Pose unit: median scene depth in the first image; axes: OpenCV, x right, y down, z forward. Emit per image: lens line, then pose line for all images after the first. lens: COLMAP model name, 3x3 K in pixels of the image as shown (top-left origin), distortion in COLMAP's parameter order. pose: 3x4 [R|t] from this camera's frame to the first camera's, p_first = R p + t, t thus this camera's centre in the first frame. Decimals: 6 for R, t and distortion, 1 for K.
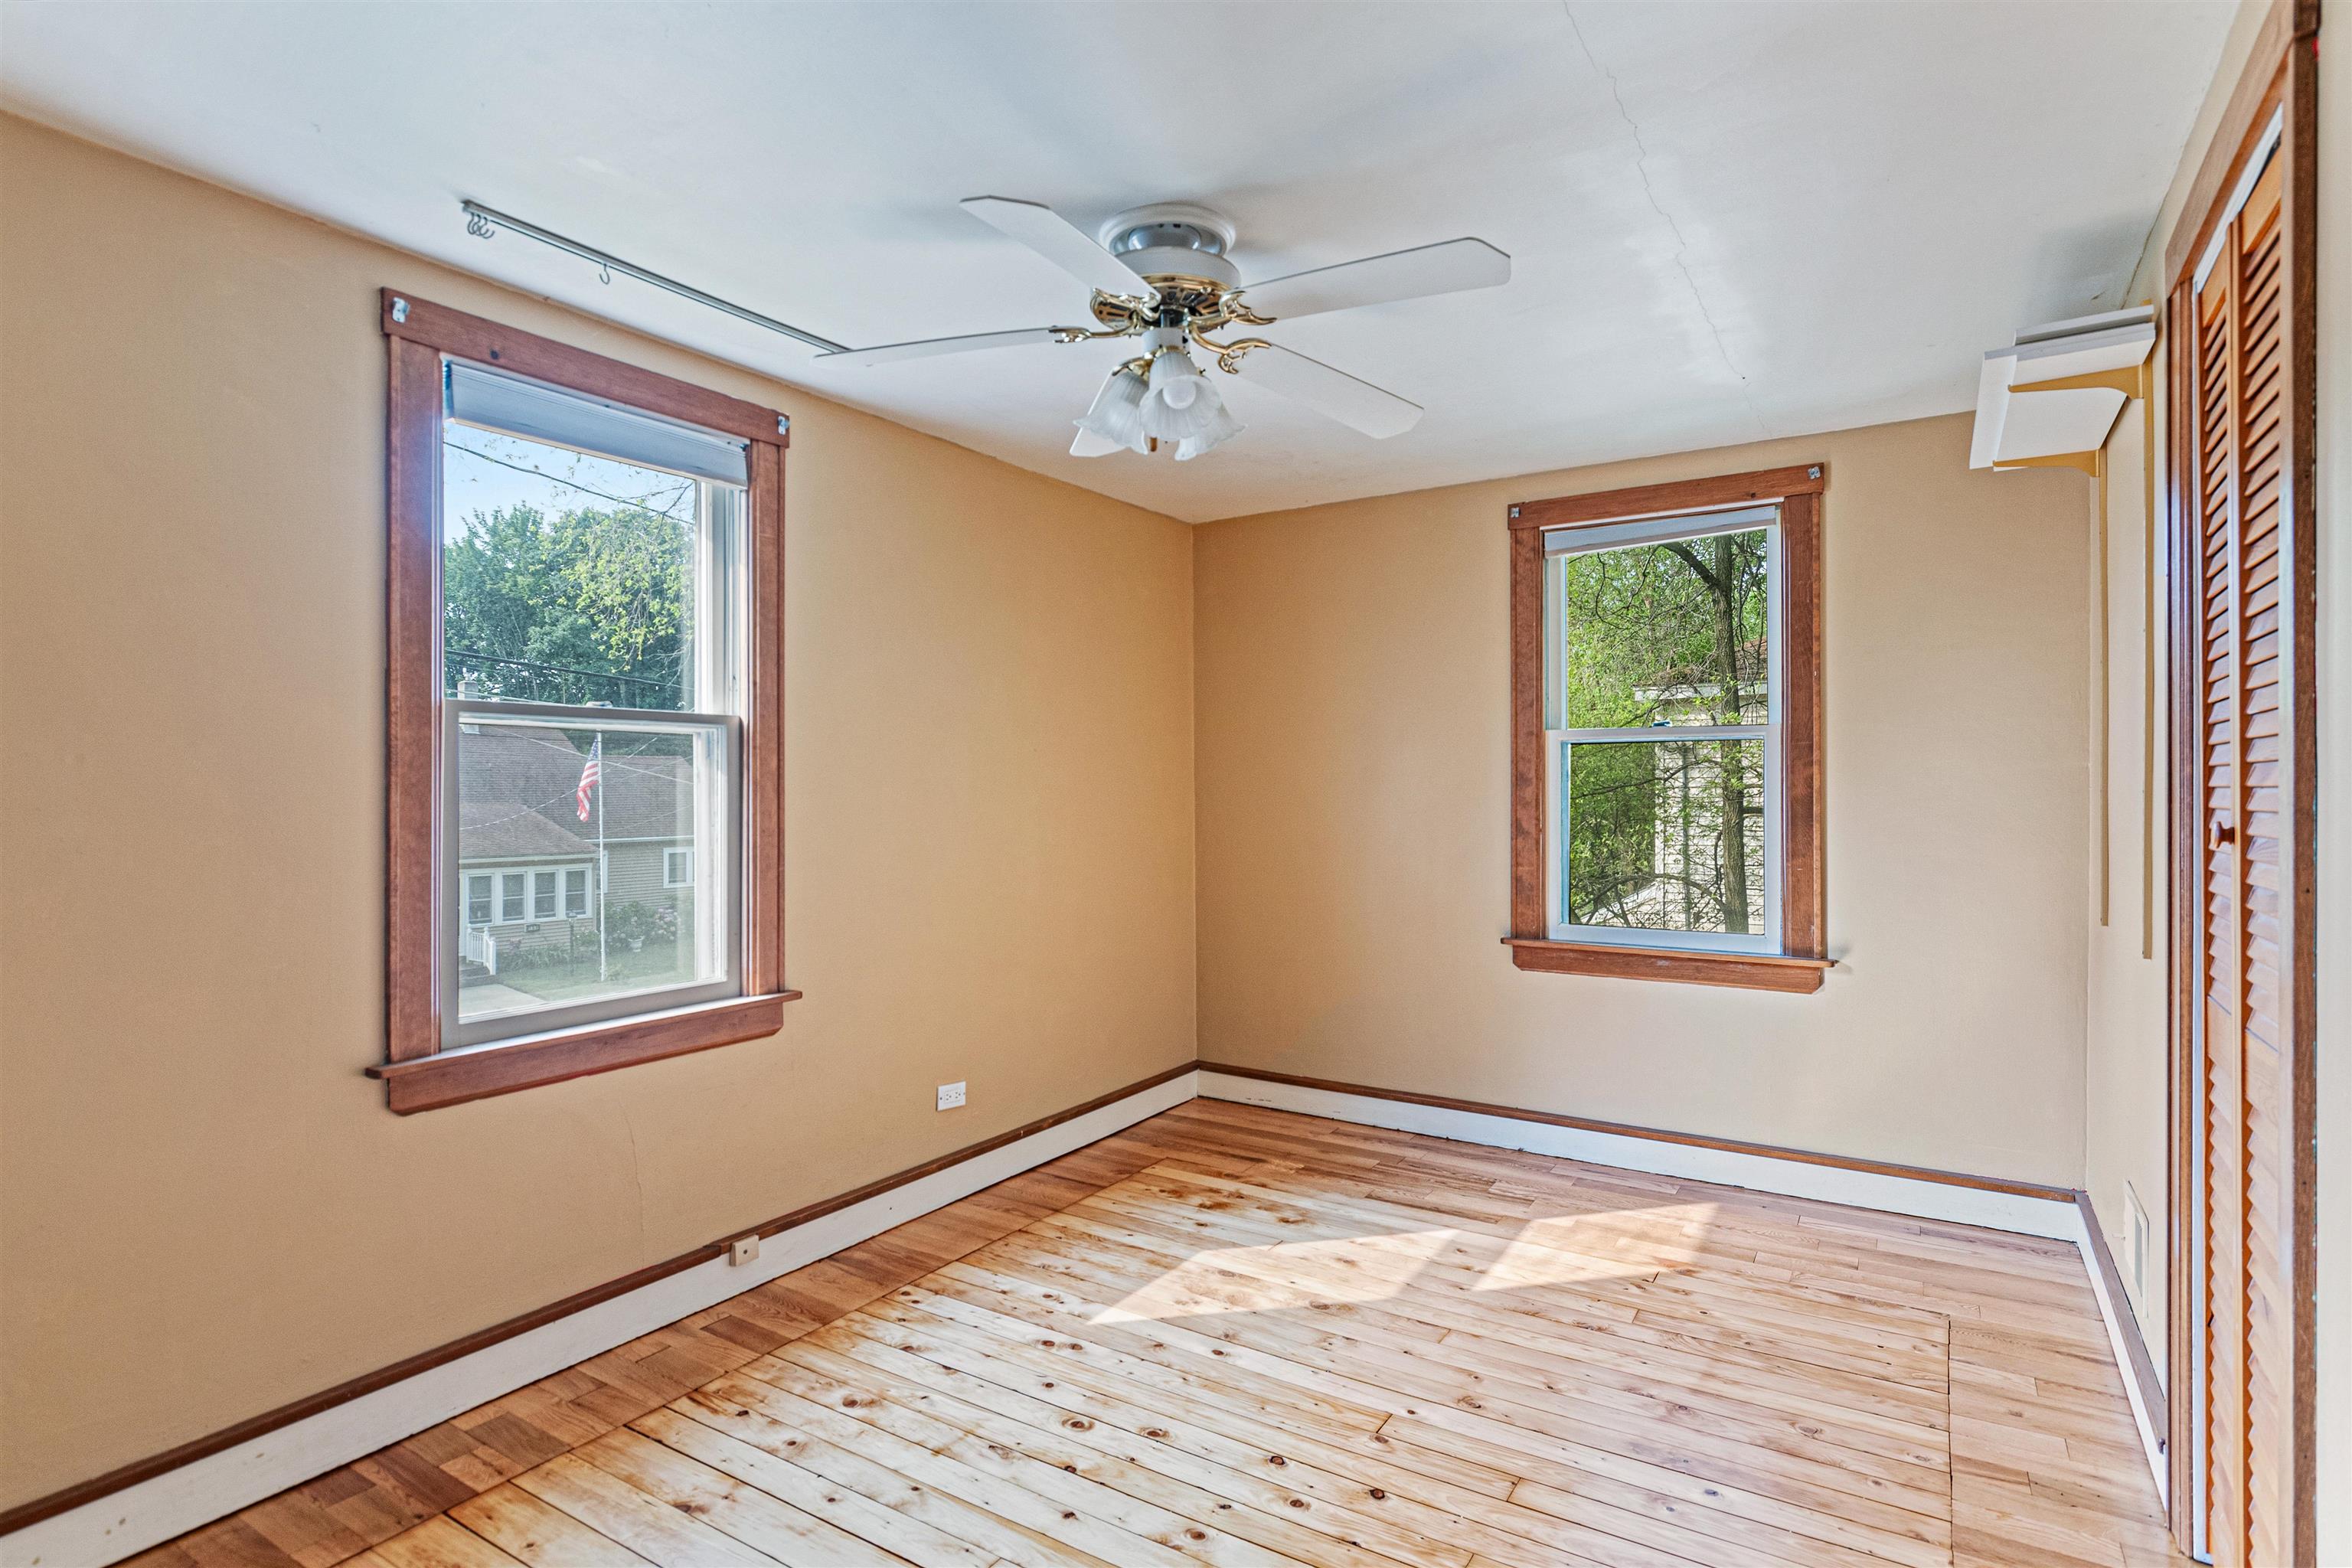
lens RADIAL K [[1132.1, 0, 1122.2], [0, 1132.1, 790.6], [0, 0, 1]] dist [0.001830, 0.000143]
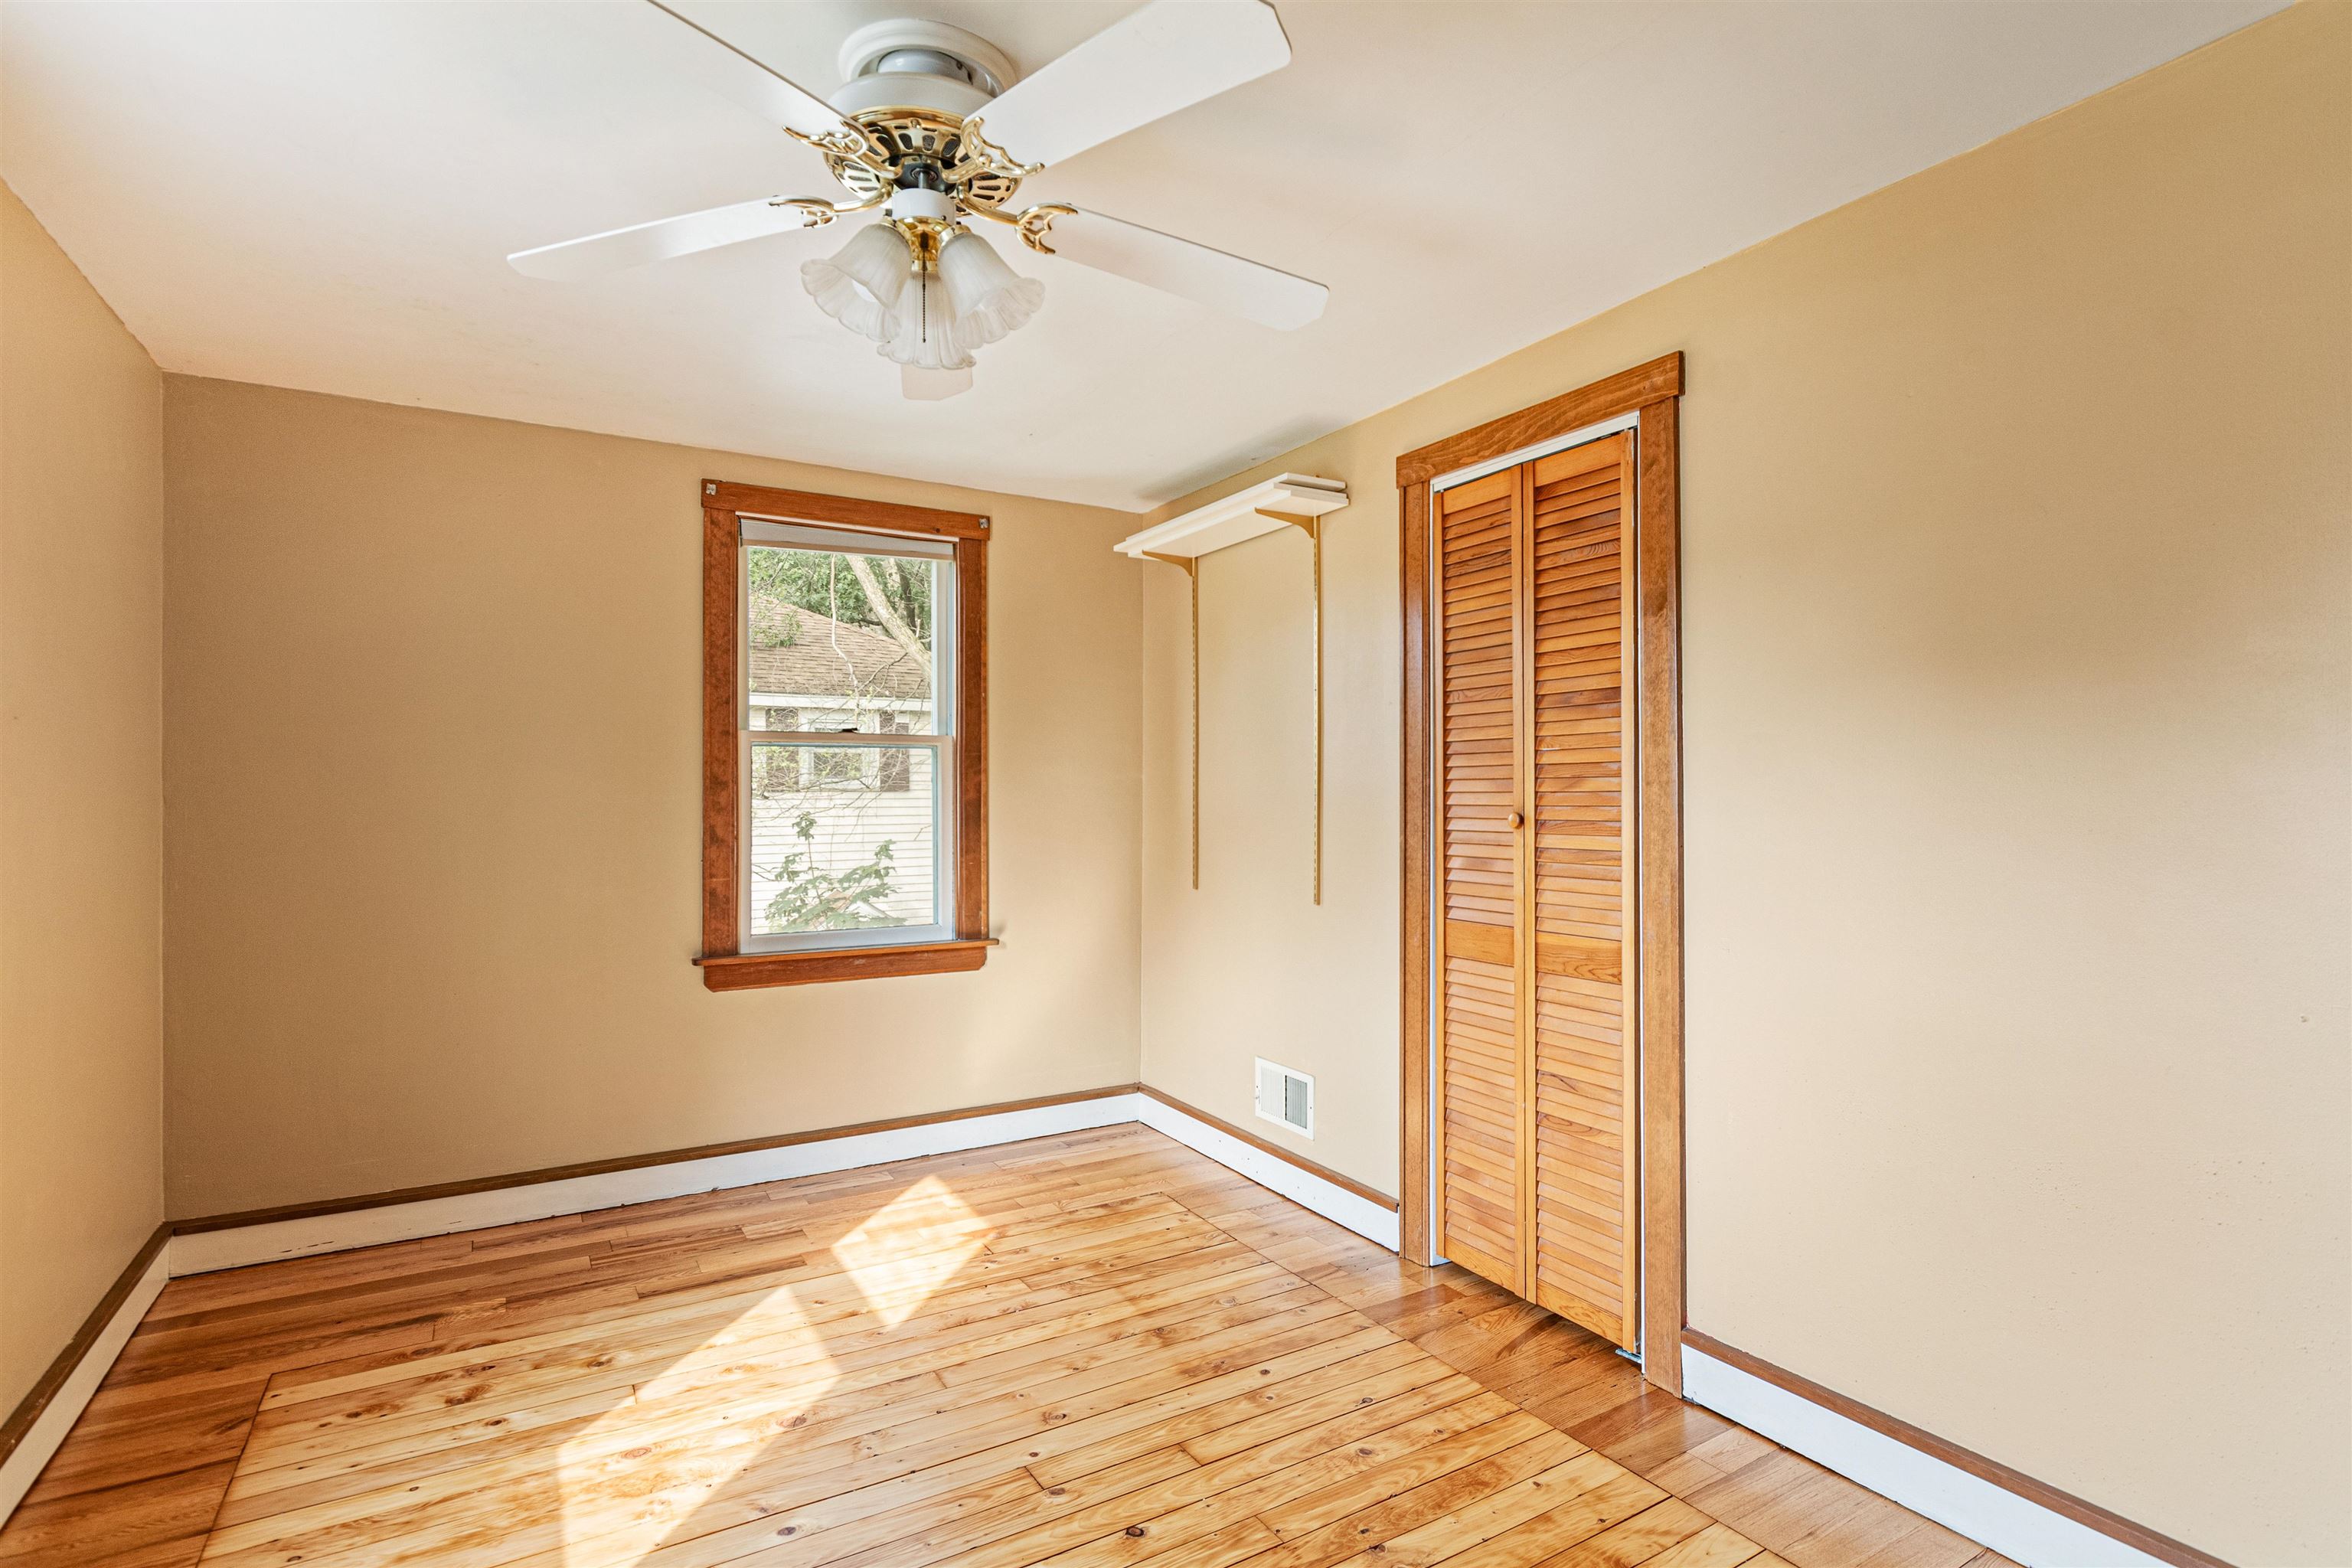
lens RADIAL K [[1132.1, 0, 1174.3], [0, 1132.1, 787.4], [0, 0, 1]] dist [0.001830, 0.000143]
pose [[0.452472, 0.007100, 0.891750, -0.336512], [-0.000136, 0.999969, -0.007892, 0.001160], [-0.891778, 0.003449, 0.452459, 0.294226]]
